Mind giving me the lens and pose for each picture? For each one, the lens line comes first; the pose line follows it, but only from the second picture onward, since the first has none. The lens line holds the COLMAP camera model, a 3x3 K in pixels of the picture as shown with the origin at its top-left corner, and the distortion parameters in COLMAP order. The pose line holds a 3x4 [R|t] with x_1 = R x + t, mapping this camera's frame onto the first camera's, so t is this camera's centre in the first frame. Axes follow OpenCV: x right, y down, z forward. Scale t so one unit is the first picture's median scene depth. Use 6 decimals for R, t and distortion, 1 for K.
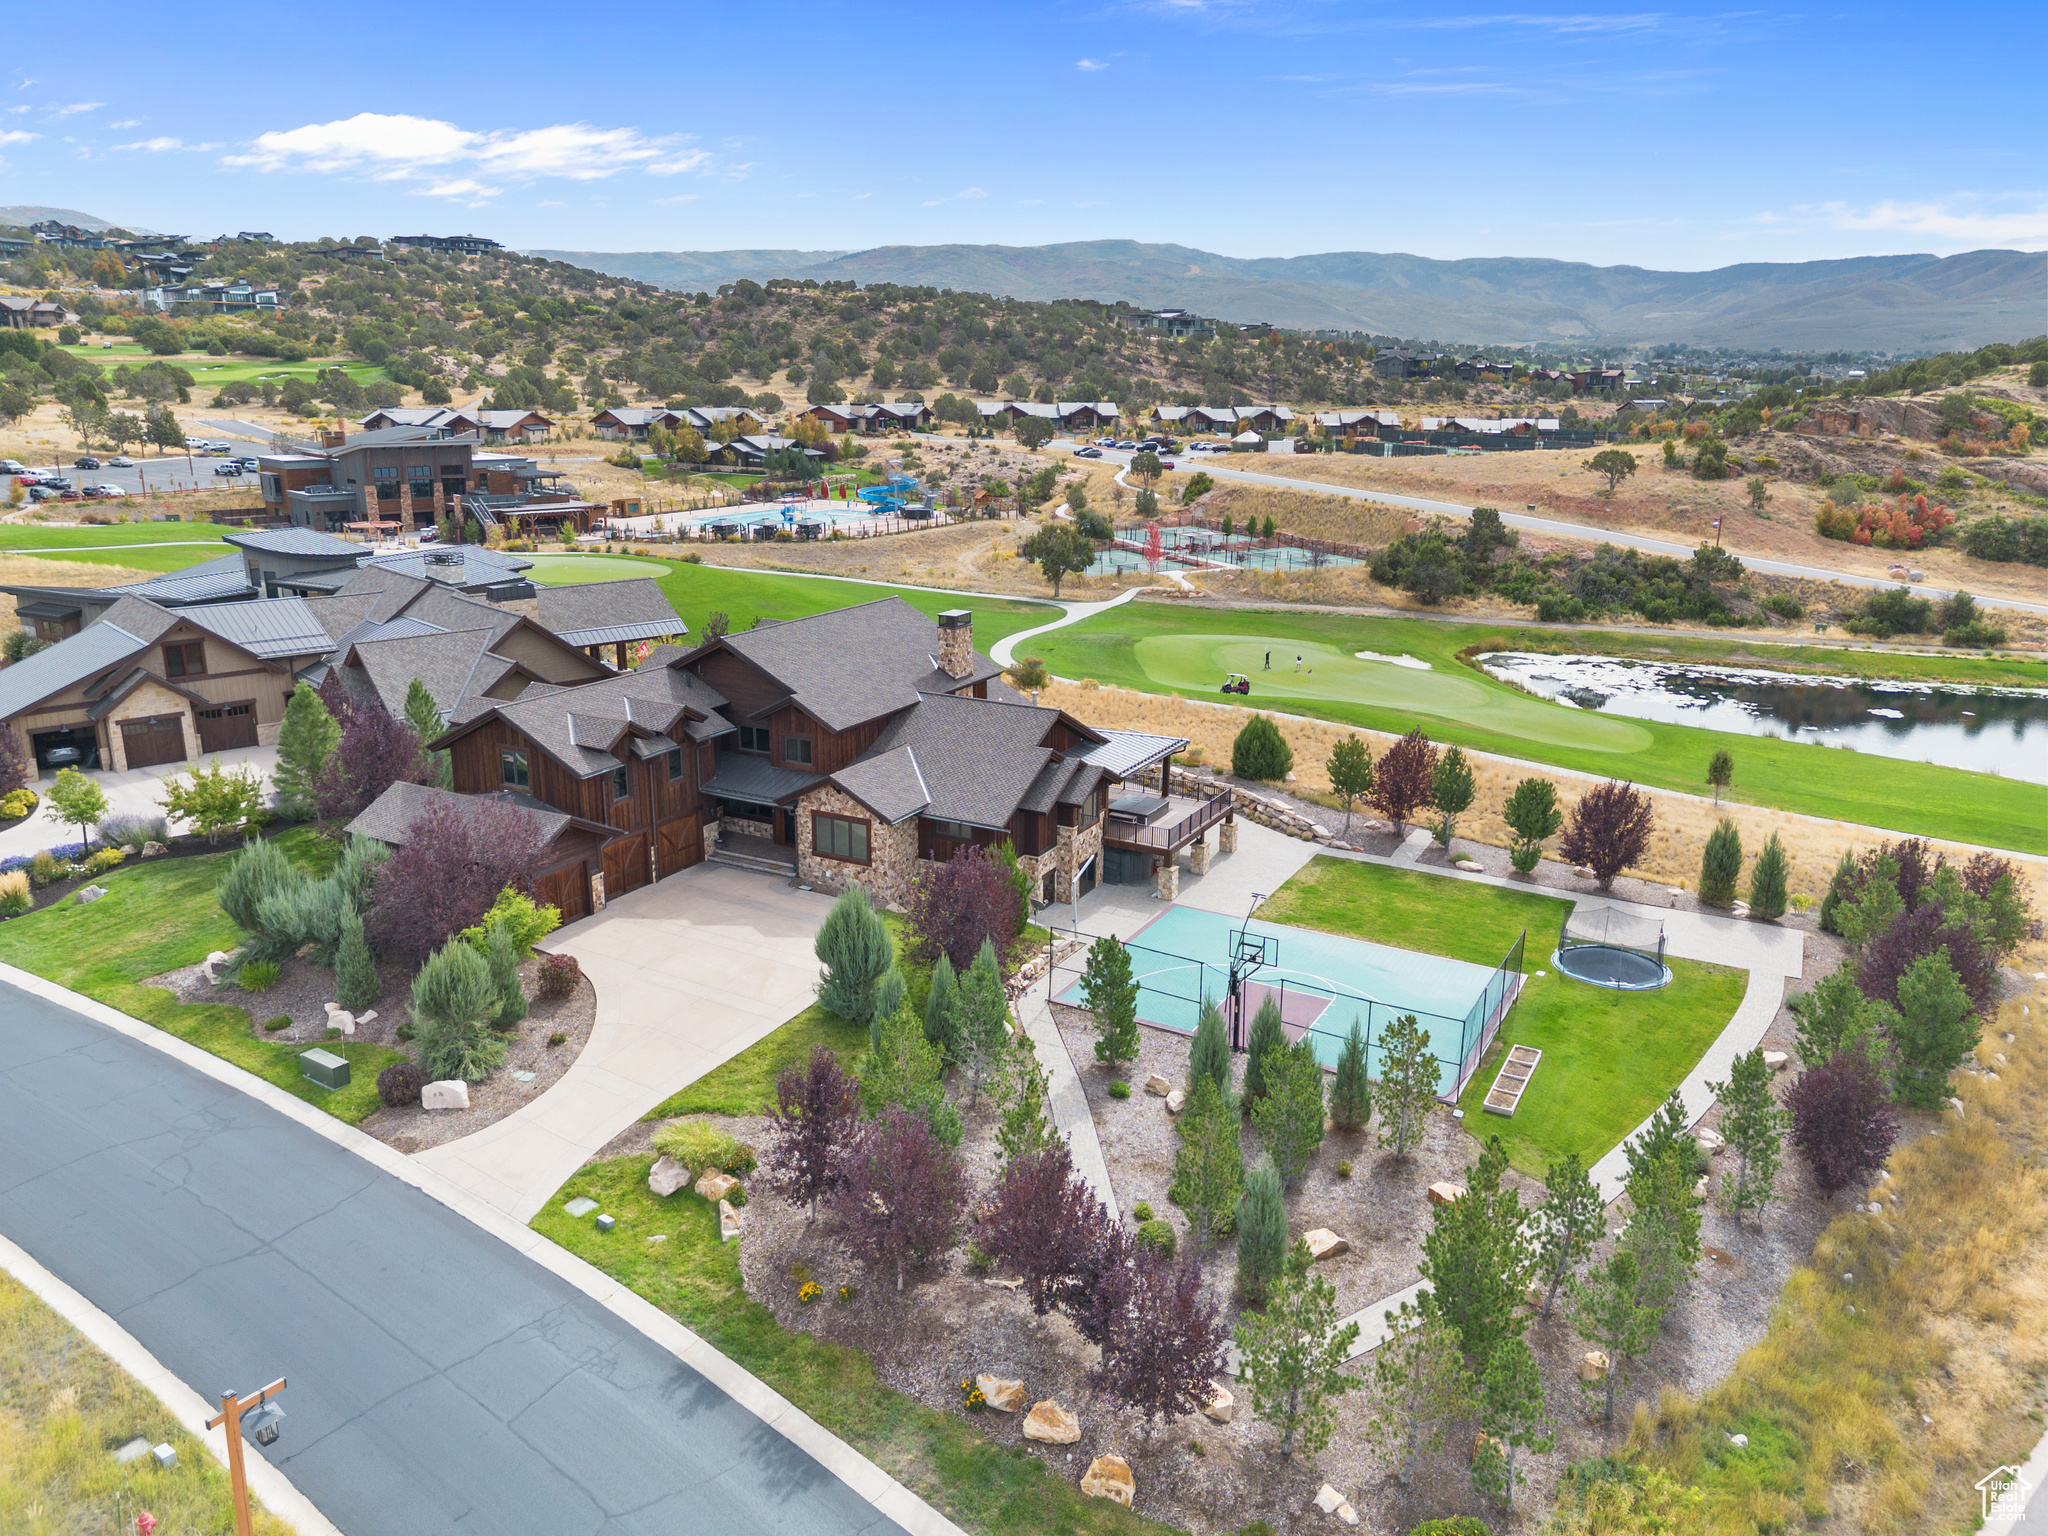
lens RADIAL K [[1445.0, 0, 1024.0], [0, 1445.0, 768.0], [0, 0, 1]] dist [0.070898, -0.068156]
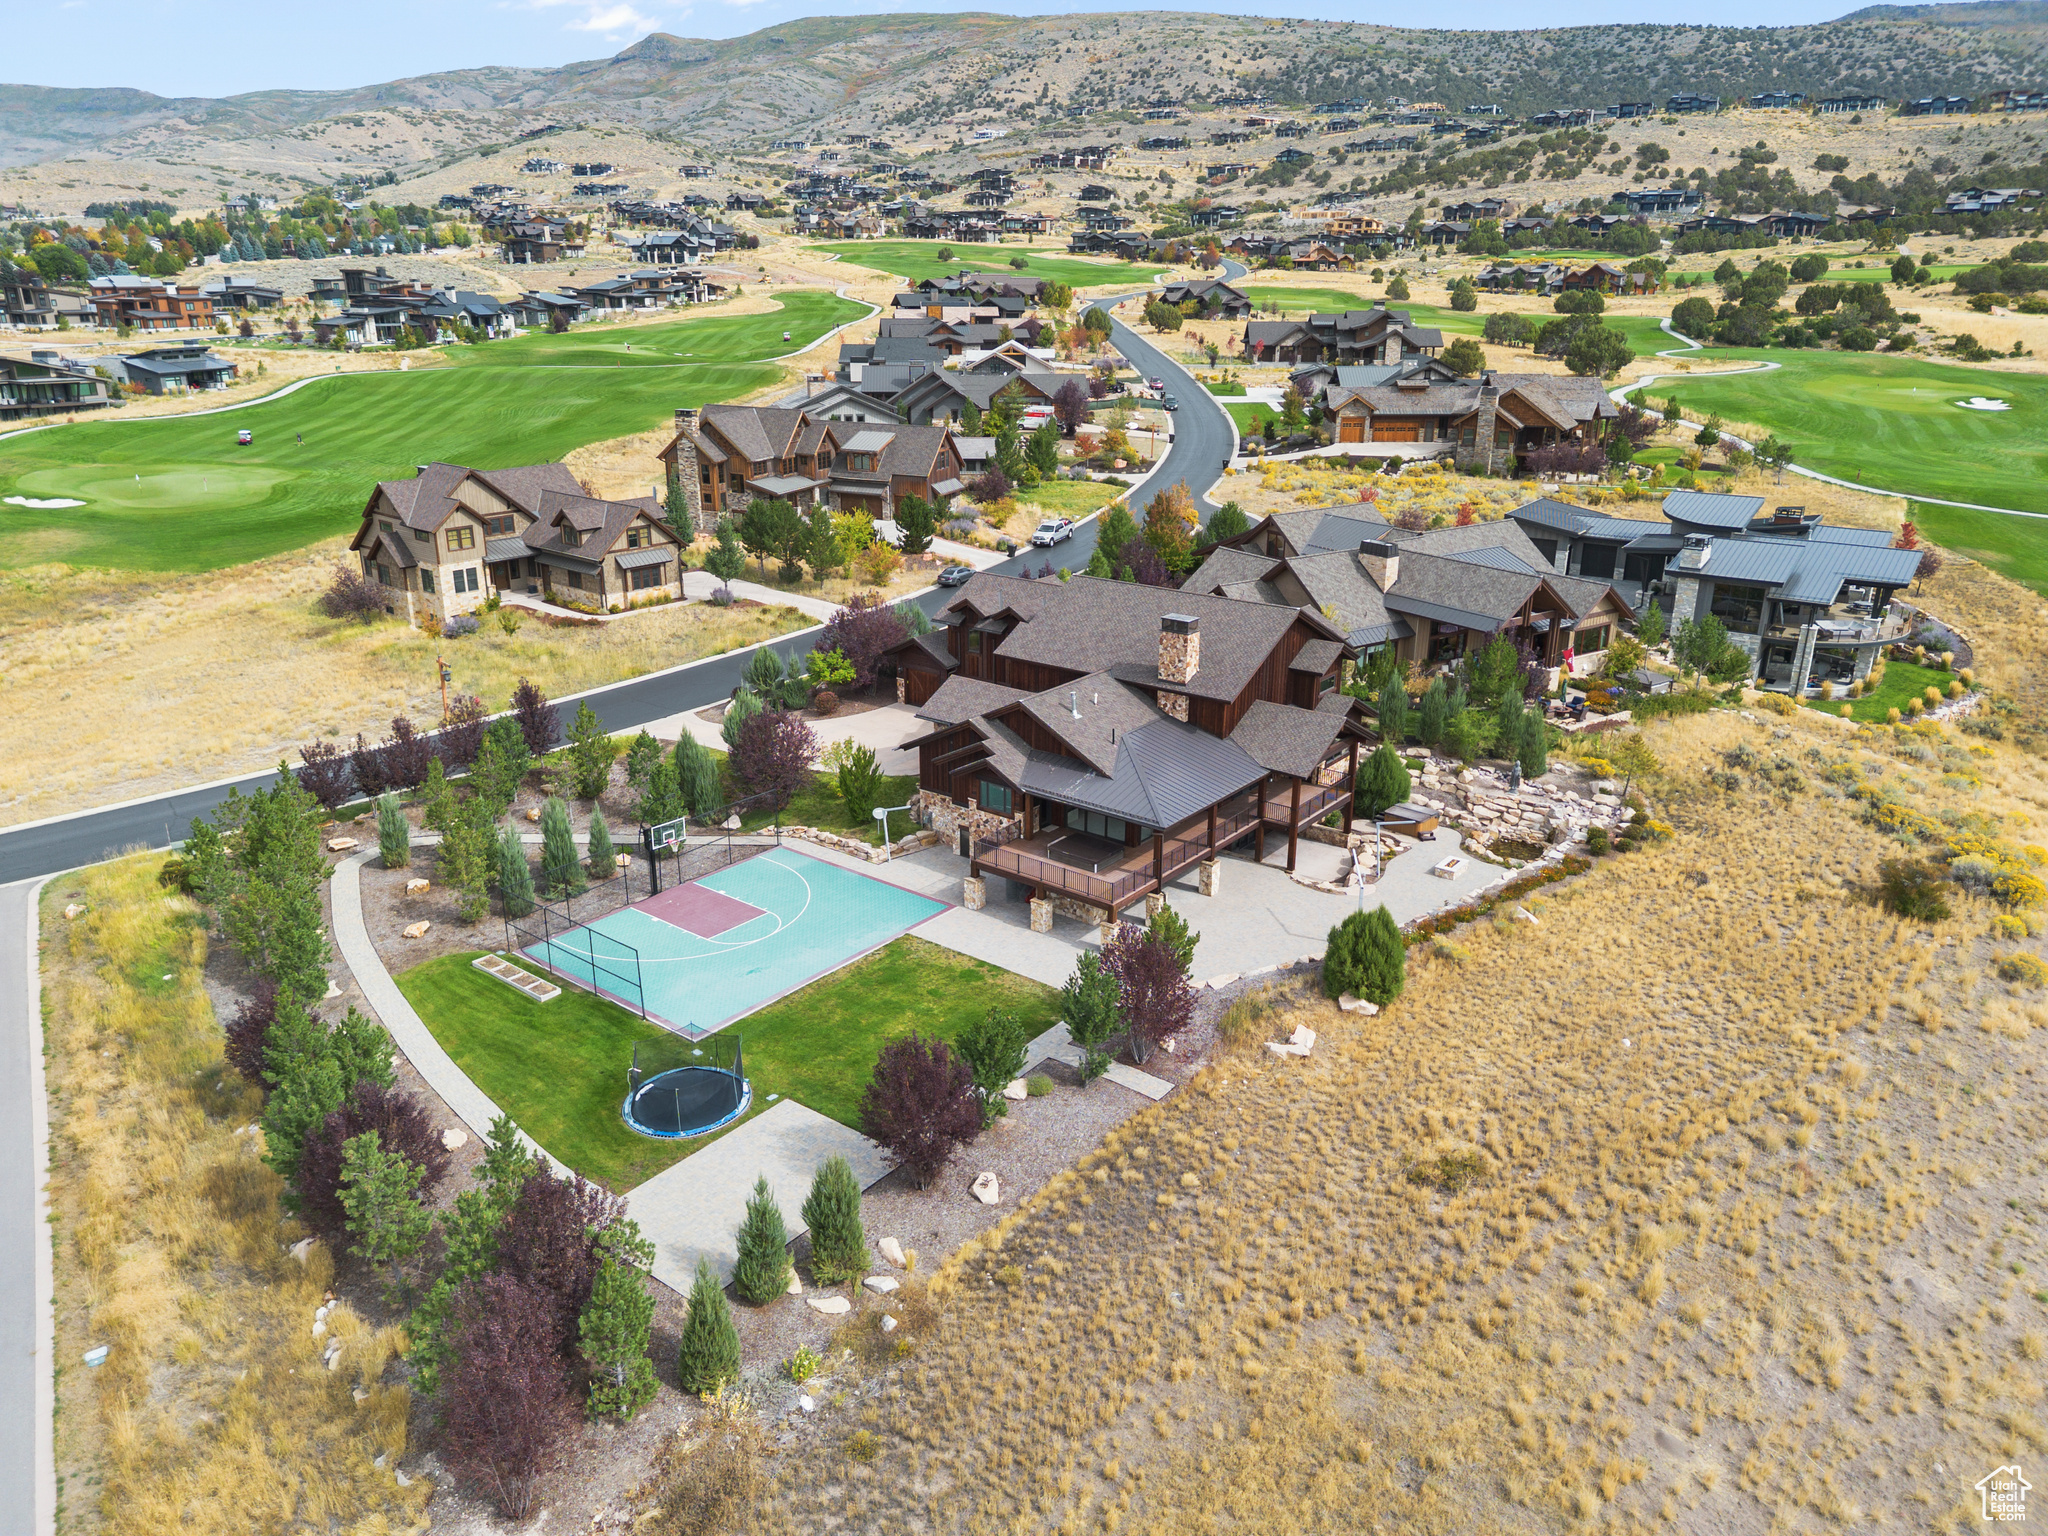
lens RADIAL K [[1456.7, 0, 1022.9], [0, 1456.7, 761.9], [0, 0, 1]] dist [0.067310, -0.060974]
pose [[-0.163645, 0.313457, -0.935396, 0.404122], [-0.270925, 0.897442, 0.348136, -0.145048], [0.948588, 0.310392, -0.061939, 0.423690]]
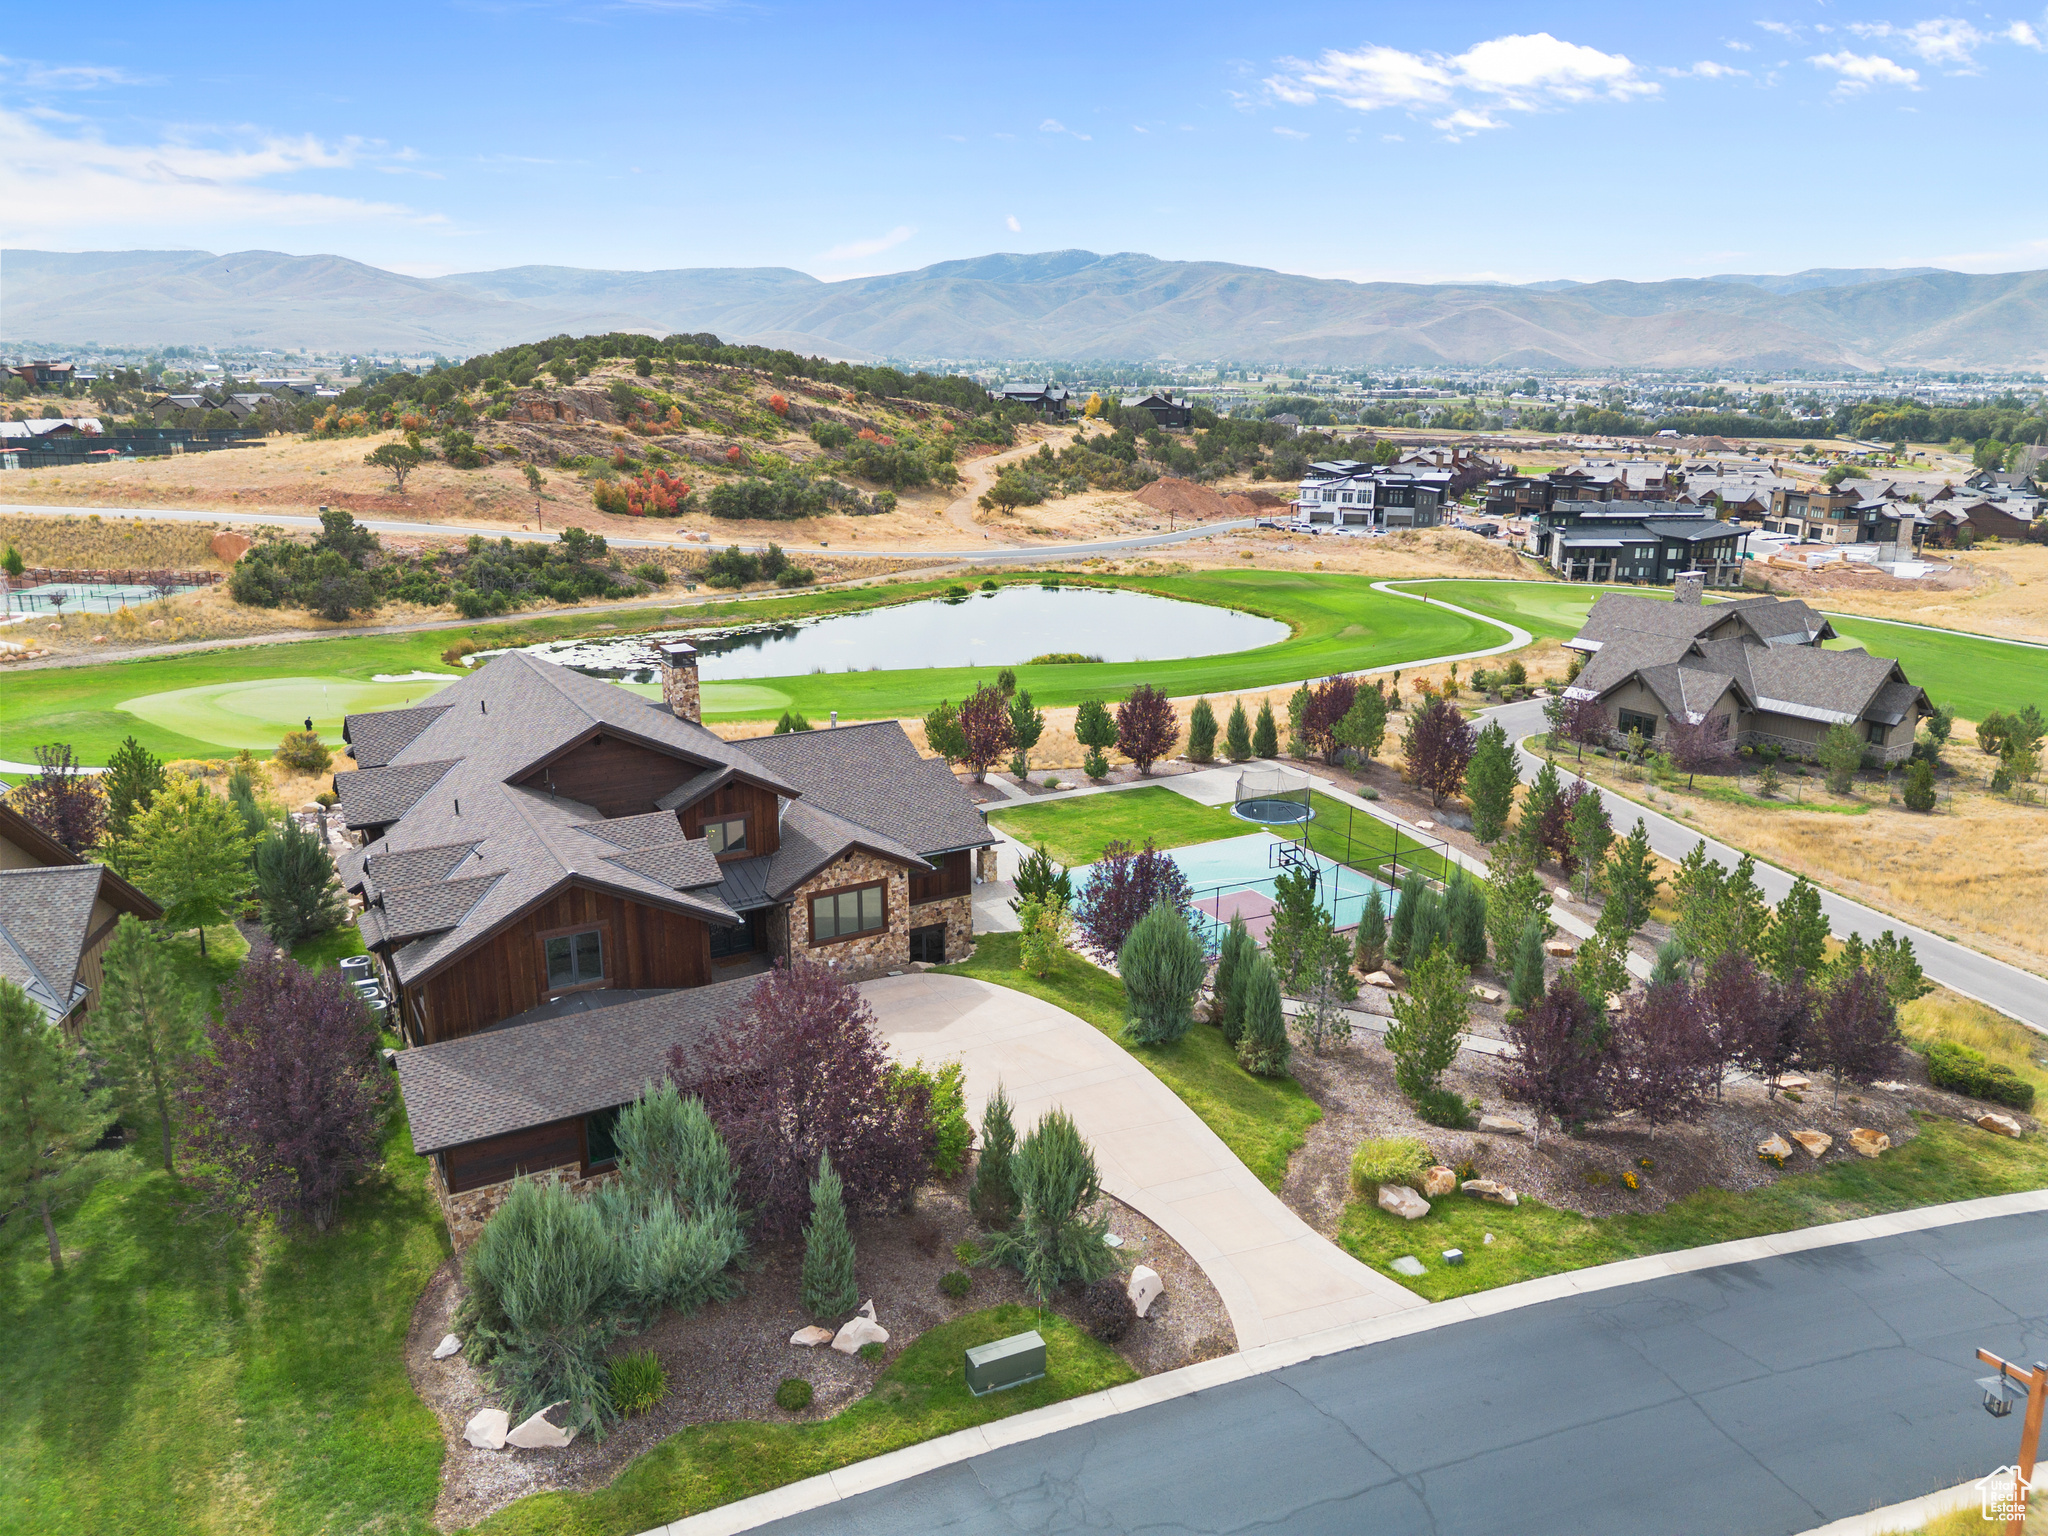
lens RADIAL K [[1436.1, 0, 1025.4], [0, 1436.1, 780.6], [0, 0, 1]] dist [0.091668, -0.106934]
pose [[0.523388, -0.244471, 0.816271, -0.274340], [0.234264, 0.962328, 0.138007, -0.043677], [-0.819259, 0.118991, 0.560942, 0.161870]]
